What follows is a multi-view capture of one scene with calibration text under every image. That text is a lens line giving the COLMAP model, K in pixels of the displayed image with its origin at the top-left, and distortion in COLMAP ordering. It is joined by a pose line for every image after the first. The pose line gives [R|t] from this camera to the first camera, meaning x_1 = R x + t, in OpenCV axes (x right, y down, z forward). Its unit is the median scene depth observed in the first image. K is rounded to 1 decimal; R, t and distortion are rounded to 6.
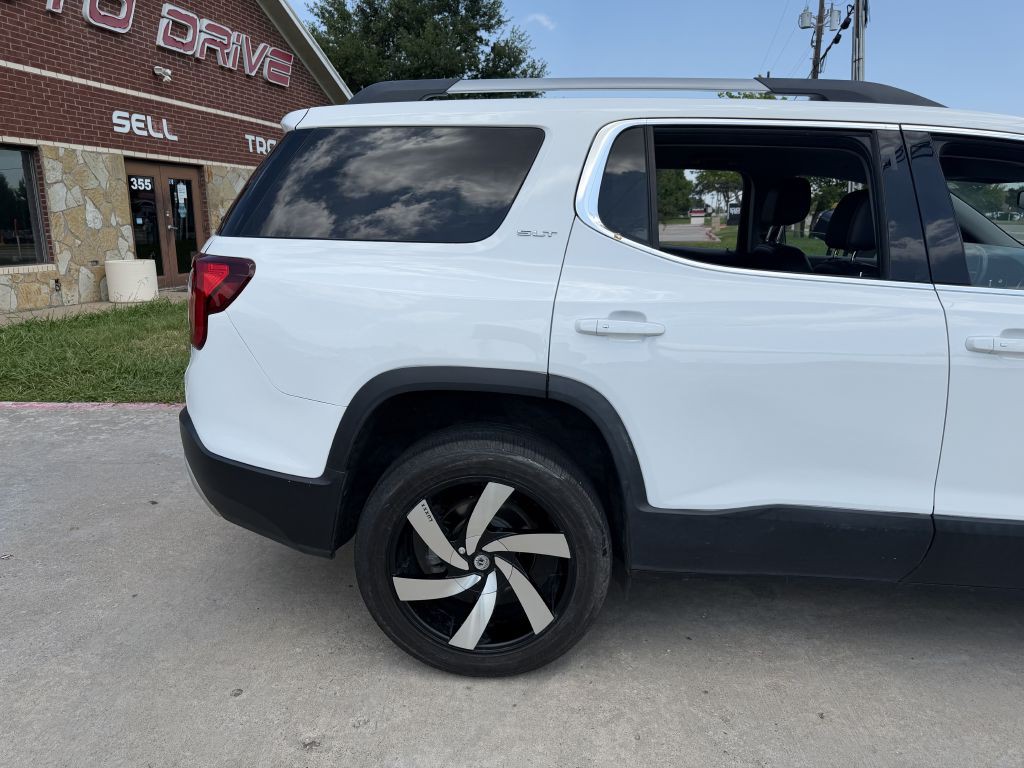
lens RADIAL K [[725.3, 0, 502.0], [0, 725.3, 385.0], [0, 0, 1]] dist [0.036564, -0.042964]
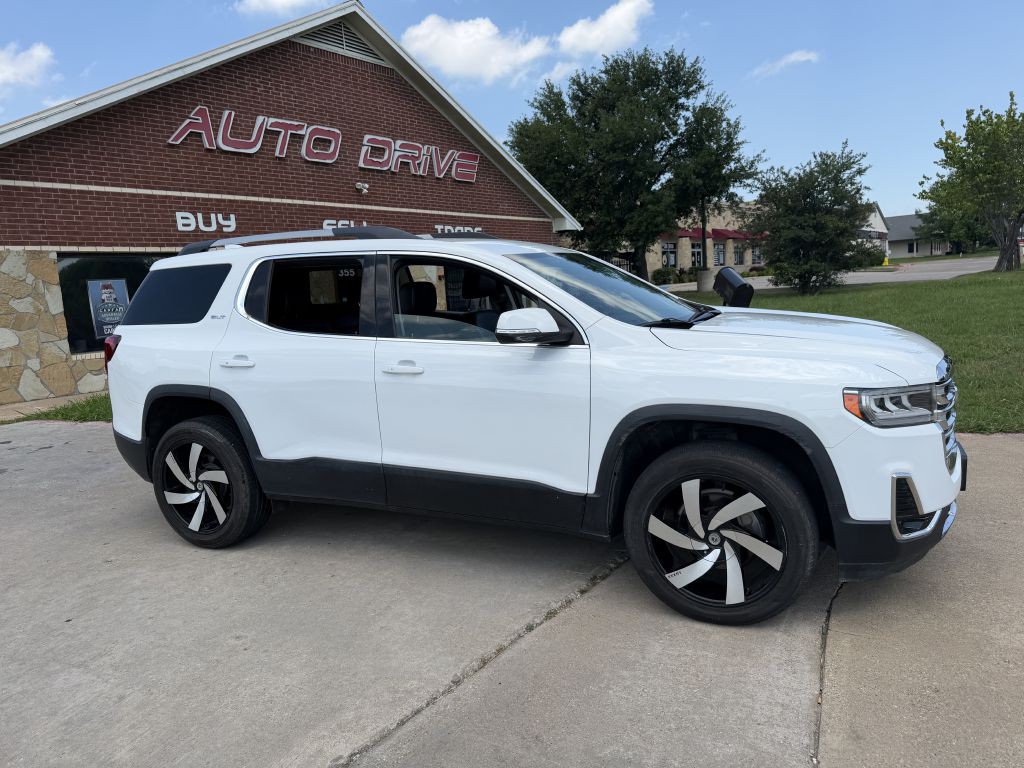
lens RADIAL K [[725.3, 0, 507.9], [0, 725.3, 385.1], [0, 0, 1]] dist [0.036564, -0.042964]
pose [[0.927743, -0.011030, -0.373056, 0.317398], [-0.016166, 0.997438, -0.069692, 0.021023], [0.372869, 0.070687, 0.925188, -0.112103]]
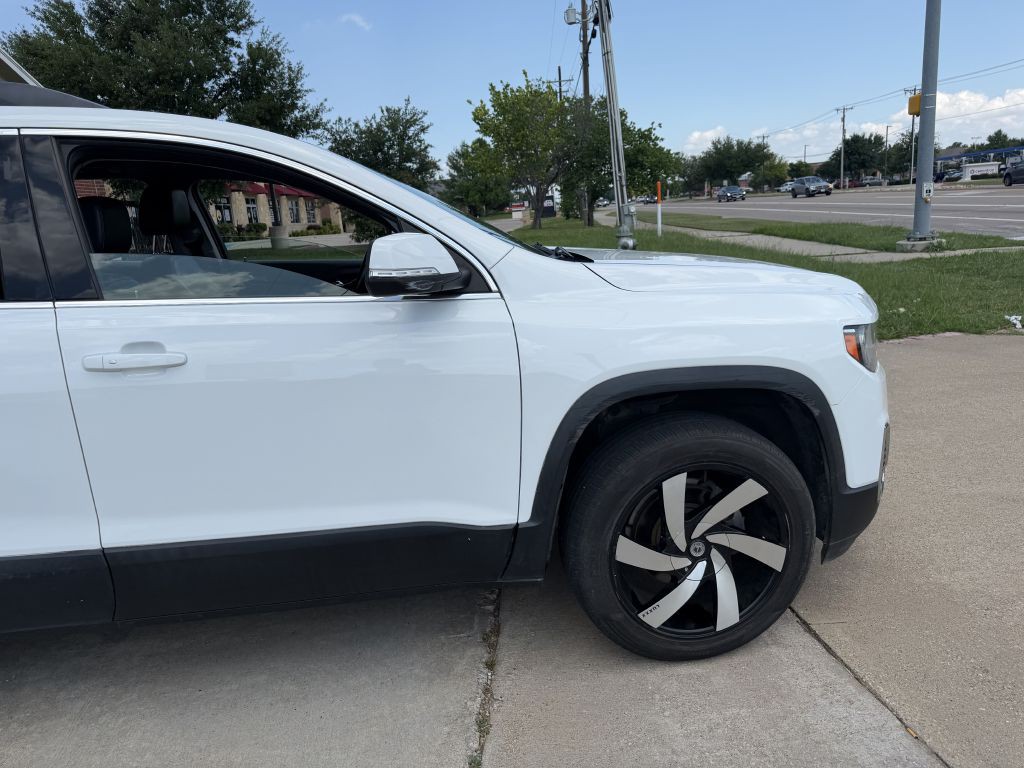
lens RADIAL K [[725.3, 0, 503.9], [0, 725.3, 386.9], [0, 0, 1]] dist [0.036564, -0.042964]
pose [[0.973534, -0.115810, 0.197029, 0.190355], [0.115218, 0.993234, 0.014502, 0.003948], [-0.197376, 0.008584, 0.980290, -0.001459]]
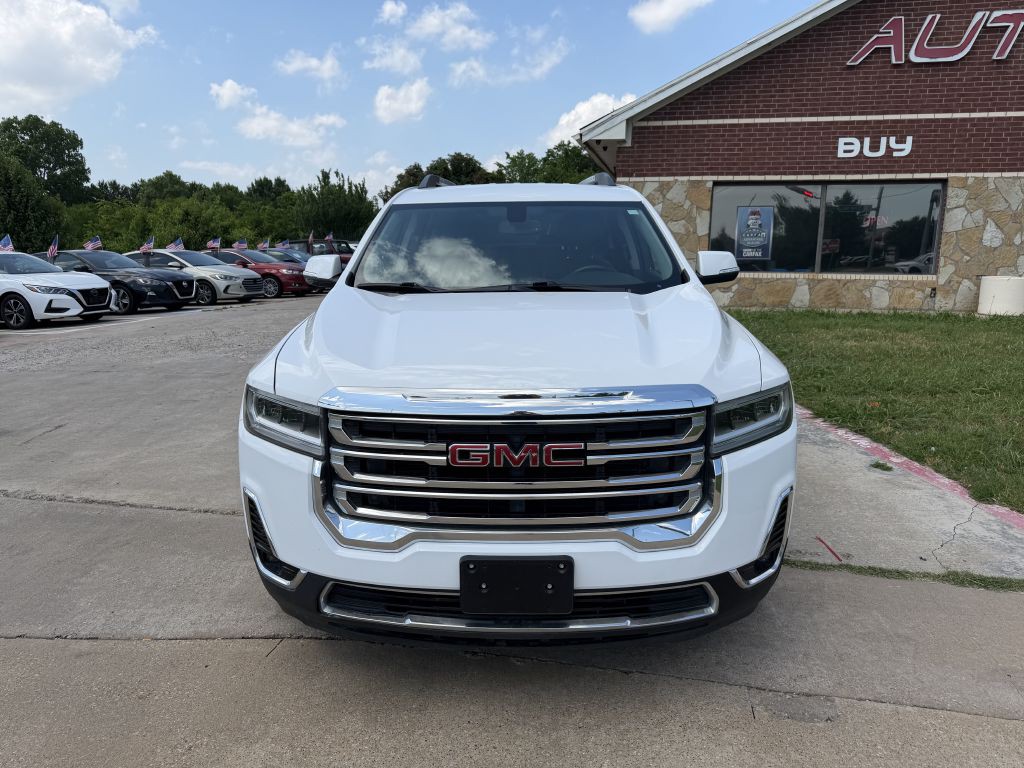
lens RADIAL K [[725.3, 0, 513.7], [0, 725.3, 381.0], [0, 0, 1]] dist [0.036564, -0.042964]
pose [[0.049425, 0.195828, -0.979392, 0.575552], [-0.223069, 0.957985, 0.180290, -0.061612], [0.973549, 0.209561, 0.091032, 0.254034]]
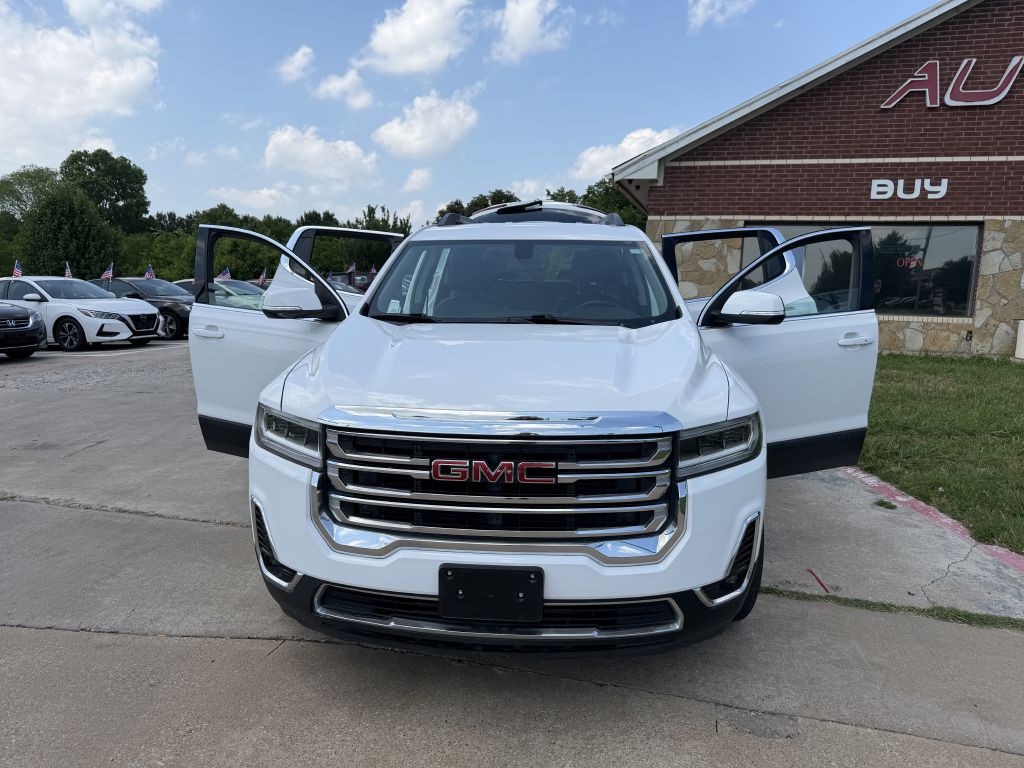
lens RADIAL K [[725.3, 0, 512.1], [0, 725.3, 388.0], [0, 0, 1]] dist [0.036564, -0.042964]
pose [[-0.008662, 0.159800, -0.987111, 0.594741], [-0.239302, 0.958134, 0.157209, -0.065857], [0.970907, 0.237579, 0.029941, 0.270245]]
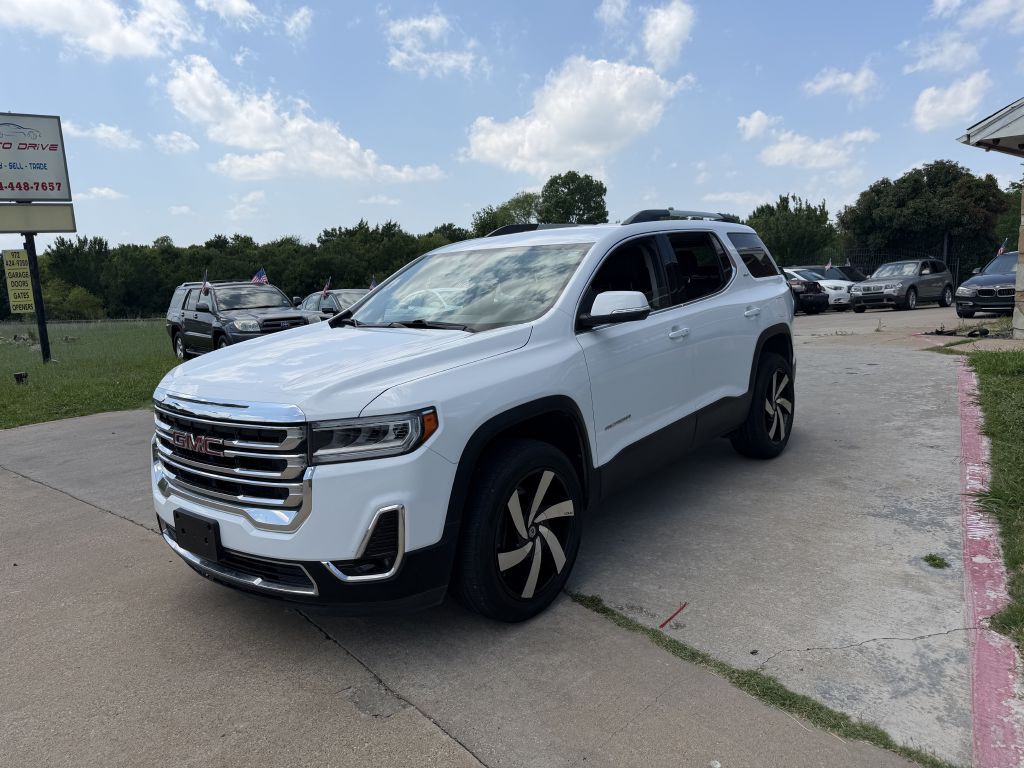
lens RADIAL K [[725.3, 0, 509.2], [0, 725.3, 384.6], [0, 0, 1]] dist [0.036564, -0.042964]
pose [[-0.582736, 0.146670, -0.799316, 0.539513], [-0.146233, 0.948598, 0.280673, -0.126808], [0.799397, 0.280444, -0.531334, 0.521500]]
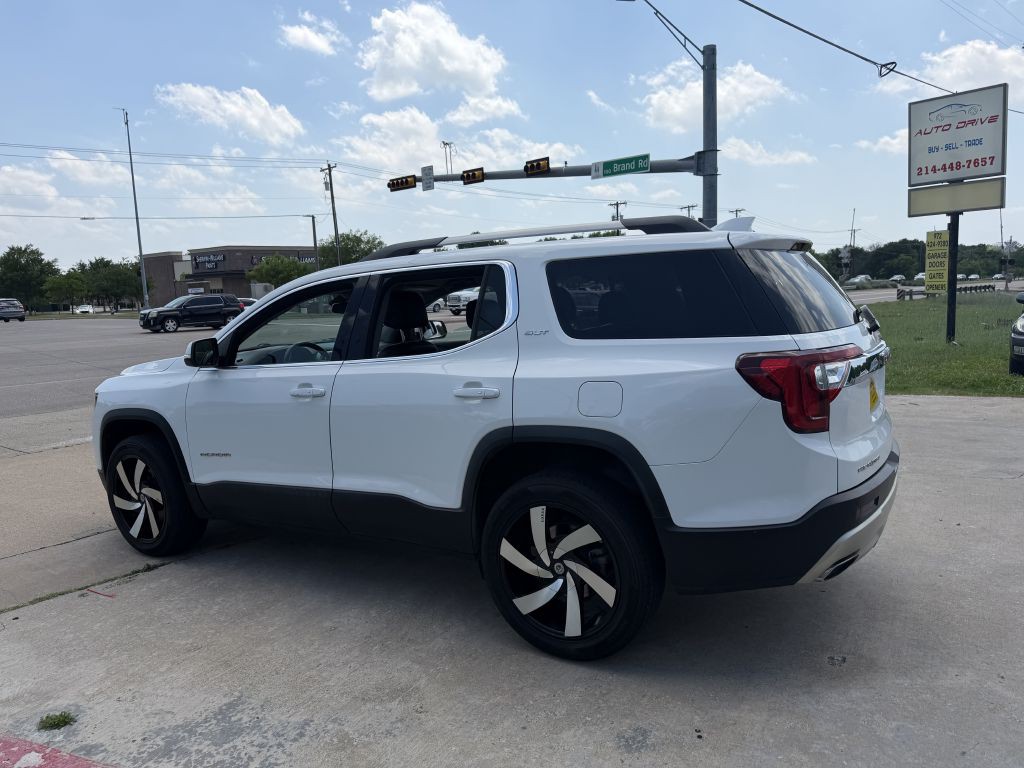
lens RADIAL K [[725.3, 0, 507.6], [0, 725.3, 388.6], [0, 0, 1]] dist [0.036564, -0.042964]
pose [[-0.876740, -0.030208, 0.480016, -0.108930], [0.150442, 0.930722, 0.333351, -0.160981], [-0.456831, 0.364477, -0.811457, 0.620580]]
